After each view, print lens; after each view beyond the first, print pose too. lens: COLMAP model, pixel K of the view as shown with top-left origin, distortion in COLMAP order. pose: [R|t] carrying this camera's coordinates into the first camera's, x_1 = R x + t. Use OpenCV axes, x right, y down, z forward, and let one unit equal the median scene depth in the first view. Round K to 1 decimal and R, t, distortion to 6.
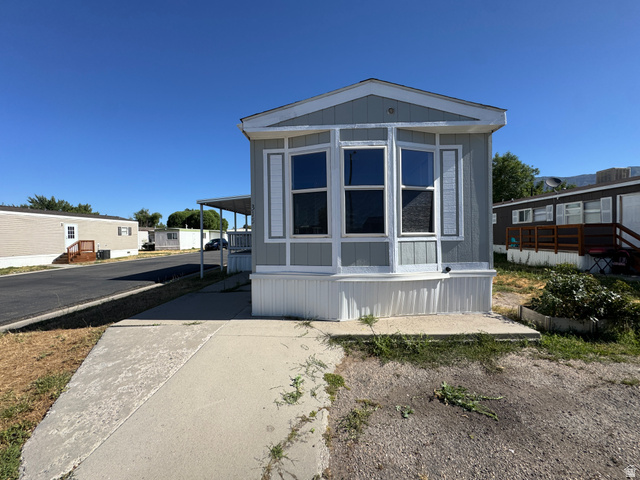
lens RADIAL K [[256.3, 0, 319.7], [0, 256.3, 241.7], [0, 0, 1]] dist [-0.003801, 0.000803]
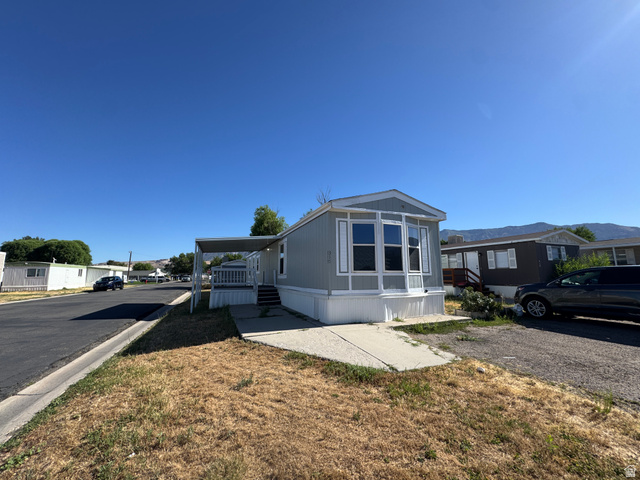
lens RADIAL K [[256.3, 0, 321.1], [0, 256.3, 242.8], [0, 0, 1]] dist [-0.003801, 0.000803]
pose [[0.912689, 0.062079, 0.403912, -0.978263], [-0.000368, 0.988519, -0.151099, 0.044027], [-0.408655, 0.137758, 0.902233, -0.418422]]
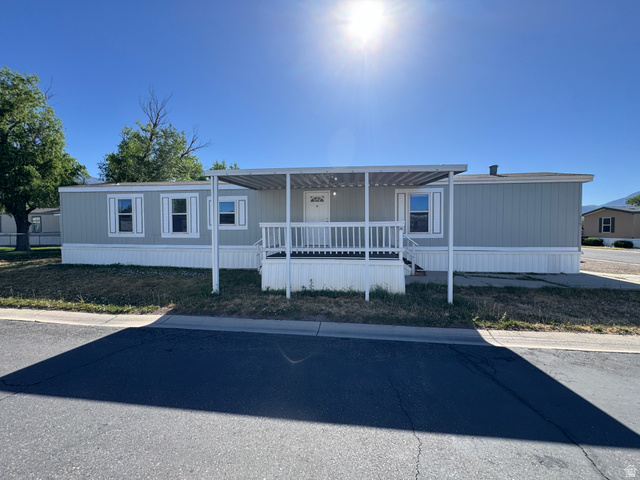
lens RADIAL K [[256.3, 0, 324.3], [0, 256.3, 238.7], [0, 0, 1]] dist [-0.003801, 0.000803]
pose [[0.081535, -0.007855, 0.996640, -2.429682], [0.015614, 0.999856, 0.006602, -0.016313], [-0.996548, 0.015023, 0.081646, 2.882494]]
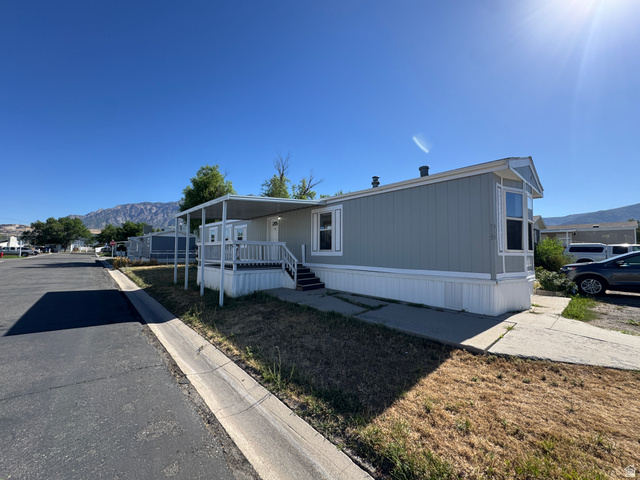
lens RADIAL K [[256.3, 0, 319.3], [0, 256.3, 239.7], [0, 0, 1]] dist [-0.003801, 0.000803]
pose [[0.725613, 0.053492, 0.686021, -1.763978], [-0.008680, 0.997606, -0.068607, 0.022203], [-0.688049, 0.043828, 0.724340, 0.713335]]
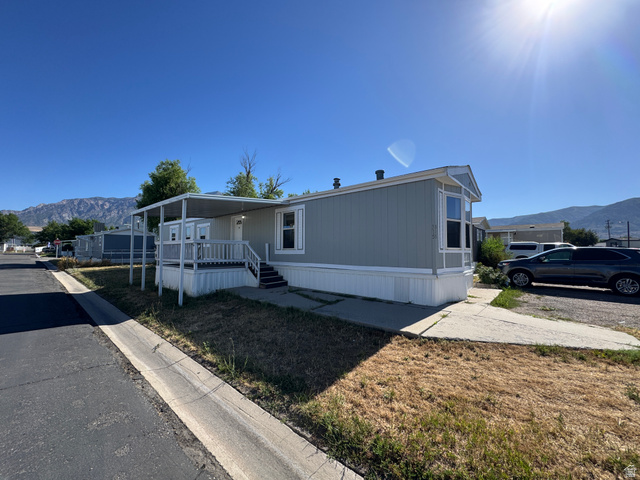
lens RADIAL K [[256.3, 0, 319.2], [0, 256.3, 240.5], [0, 0, 1]] dist [-0.003801, 0.000803]
pose [[0.638854, 0.047813, 0.767841, -1.775967], [-0.001086, 0.998122, -0.061249, 0.025328], [-0.769327, 0.038295, 0.637706, 0.623040]]
